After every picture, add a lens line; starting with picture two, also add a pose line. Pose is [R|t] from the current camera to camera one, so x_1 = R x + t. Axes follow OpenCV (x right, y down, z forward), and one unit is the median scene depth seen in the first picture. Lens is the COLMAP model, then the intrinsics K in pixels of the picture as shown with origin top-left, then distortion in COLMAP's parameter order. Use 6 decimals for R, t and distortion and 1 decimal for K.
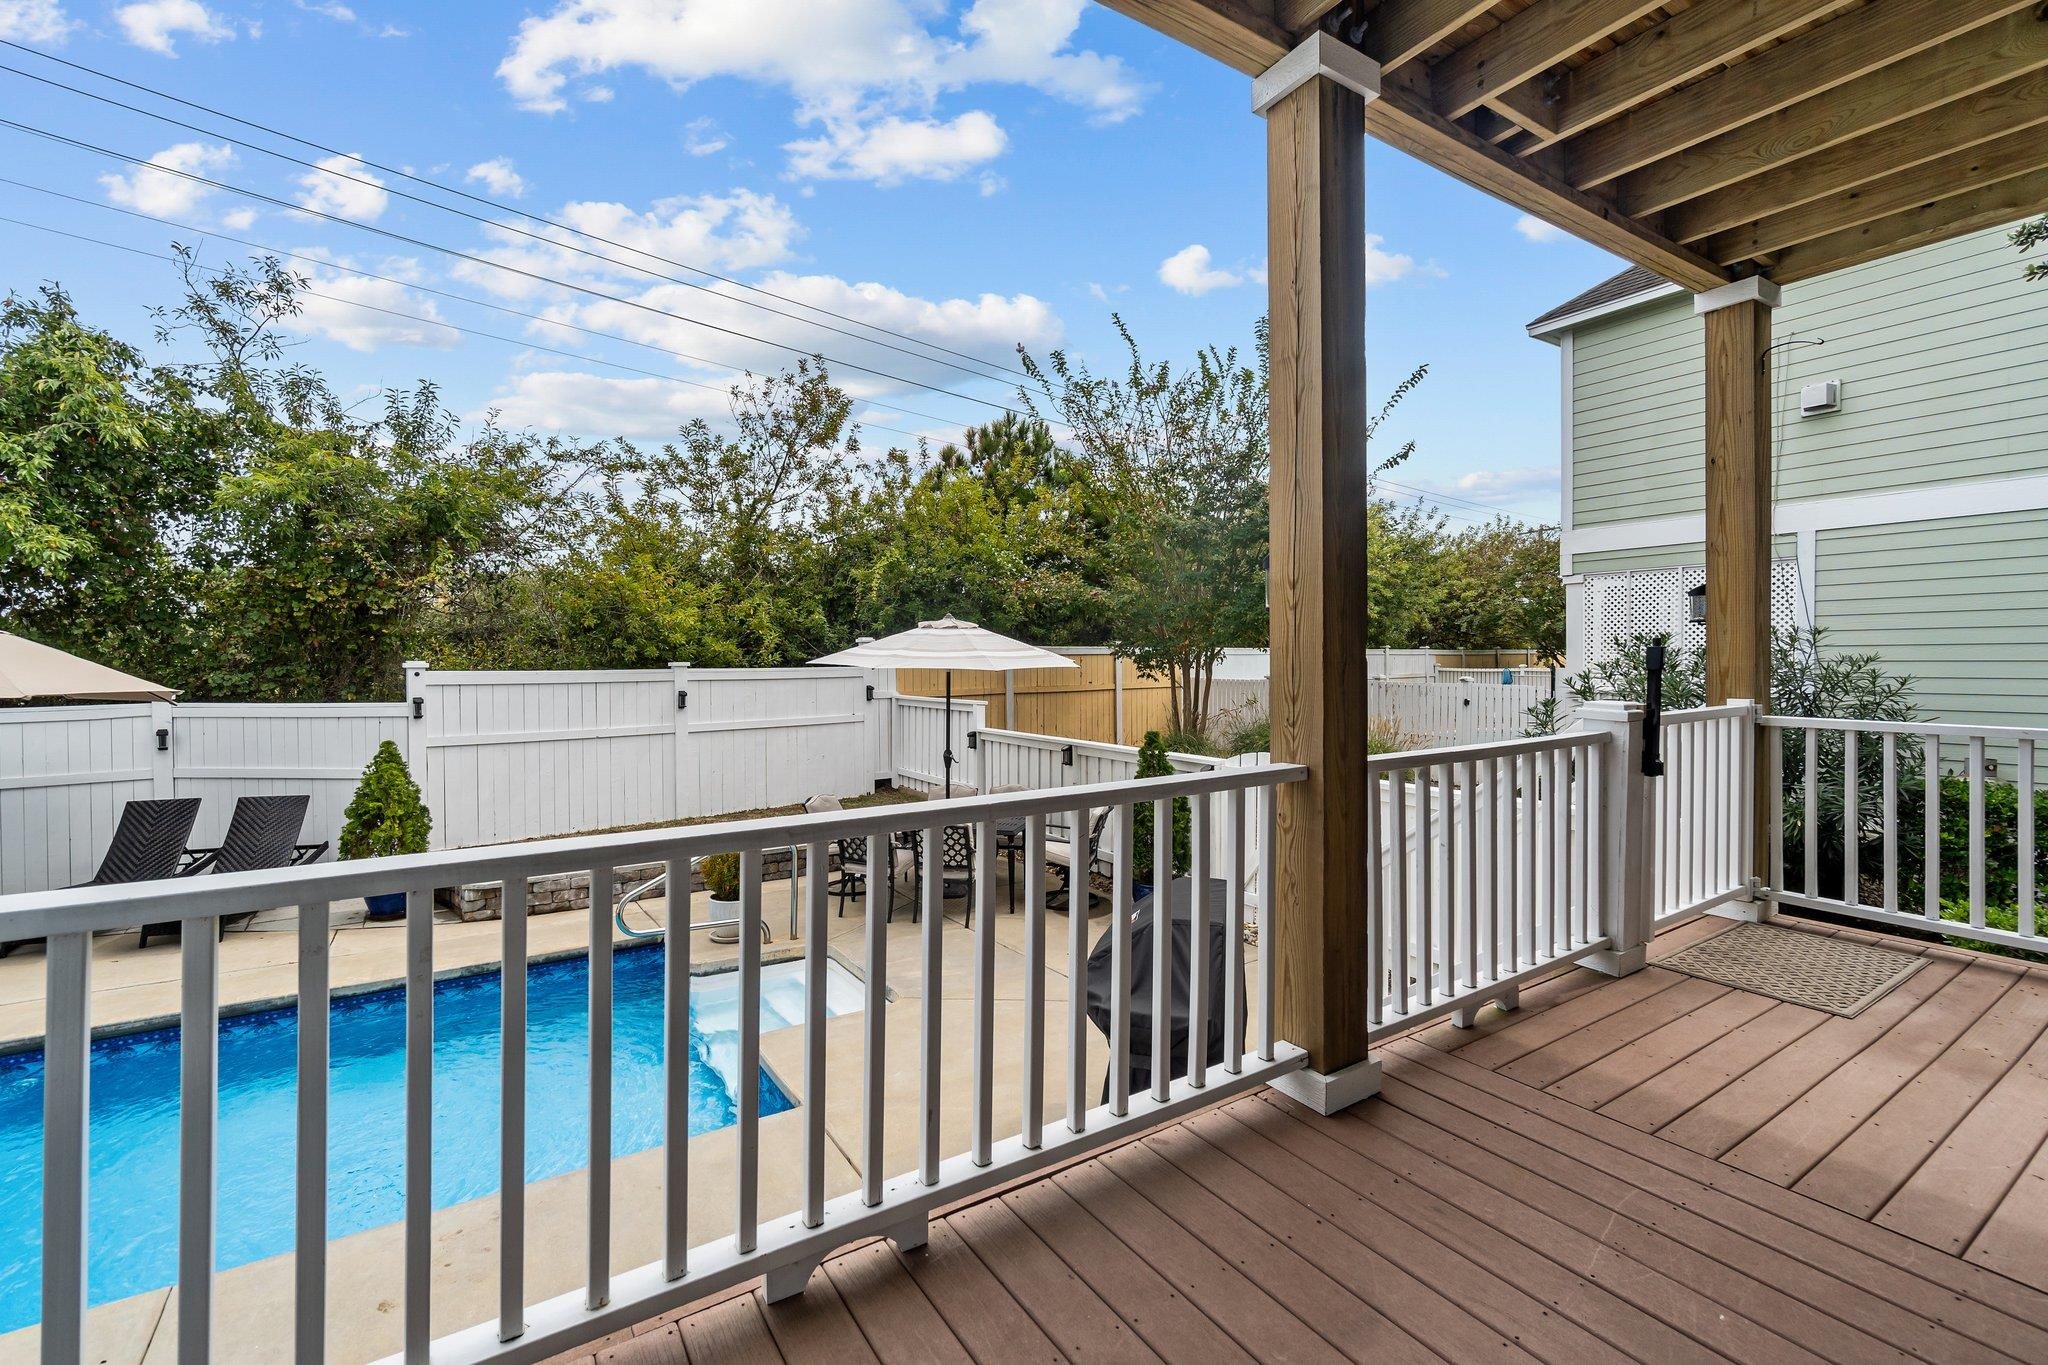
lens RADIAL K [[881.8, 0, 1026.6], [0, 881.8, 653.5], [0, 0, 1]] dist [-0.000917, -0.000442]
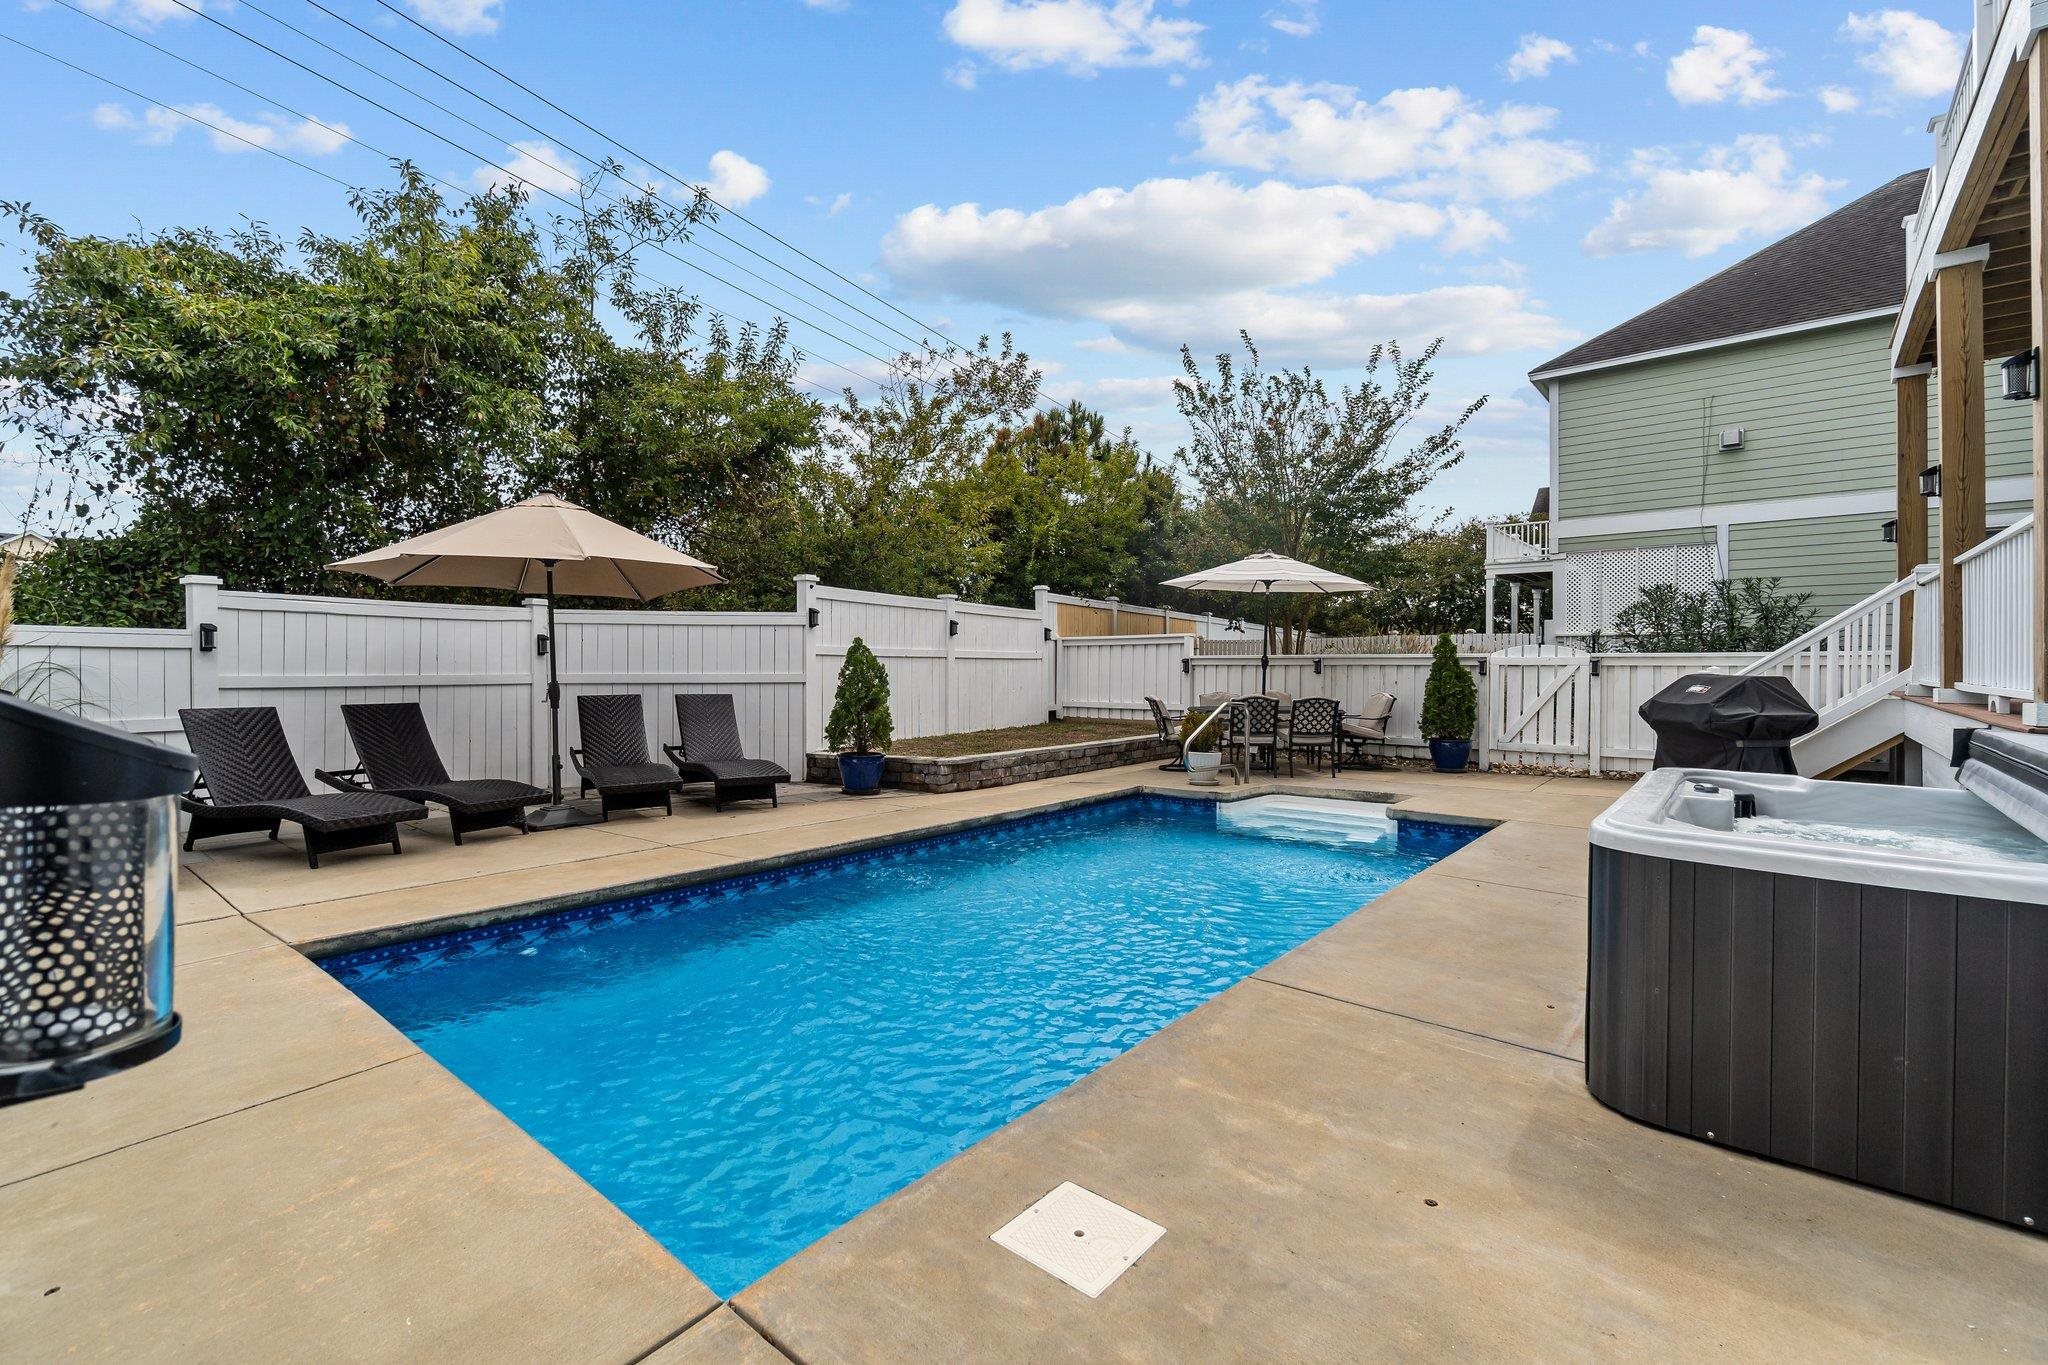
lens RADIAL K [[888.6, 0, 1029.5], [0, 888.6, 670.9], [0, 0, 1]] dist [-0.000095, 0.000091]
pose [[0.955032, 0.004403, 0.296470, -0.756156], [-0.006500, 0.999960, 0.006090, 0.118774], [-0.296432, -0.007743, 0.955023, -0.139371]]
